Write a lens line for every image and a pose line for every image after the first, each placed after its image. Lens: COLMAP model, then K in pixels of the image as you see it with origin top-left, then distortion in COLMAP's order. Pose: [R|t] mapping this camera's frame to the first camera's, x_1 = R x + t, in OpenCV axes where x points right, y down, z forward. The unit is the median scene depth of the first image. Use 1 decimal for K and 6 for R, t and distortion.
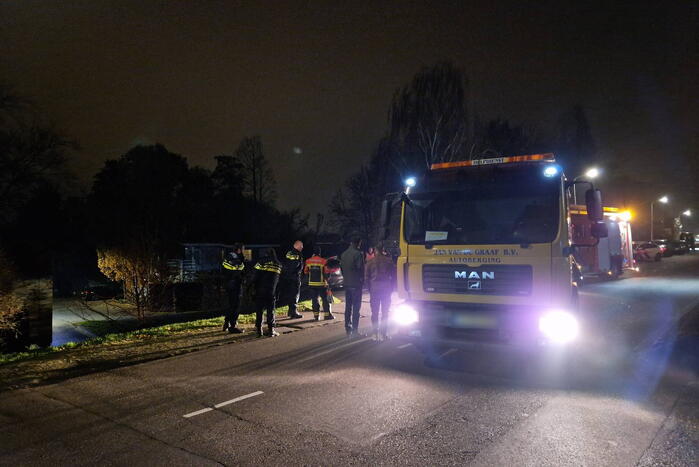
lens RADIAL K [[452.8, 0, 350.7], [0, 452.8, 240.9], [0, 0, 1]] dist [0.035360, -0.003439]
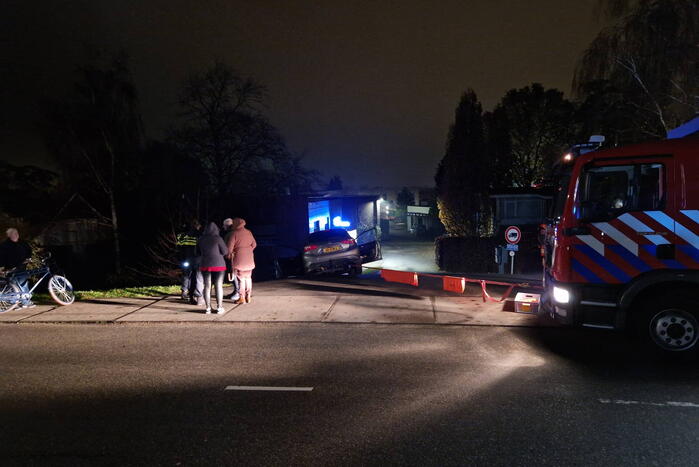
lens RADIAL K [[452.8, 0, 350.7], [0, 452.8, 240.9], [0, 0, 1]] dist [0.035360, -0.003439]
pose [[0.552077, 0.075058, -0.830408, 0.174068], [0.027164, 0.993792, 0.107885, -0.006467], [0.833350, -0.082118, 0.546611, 0.183119]]
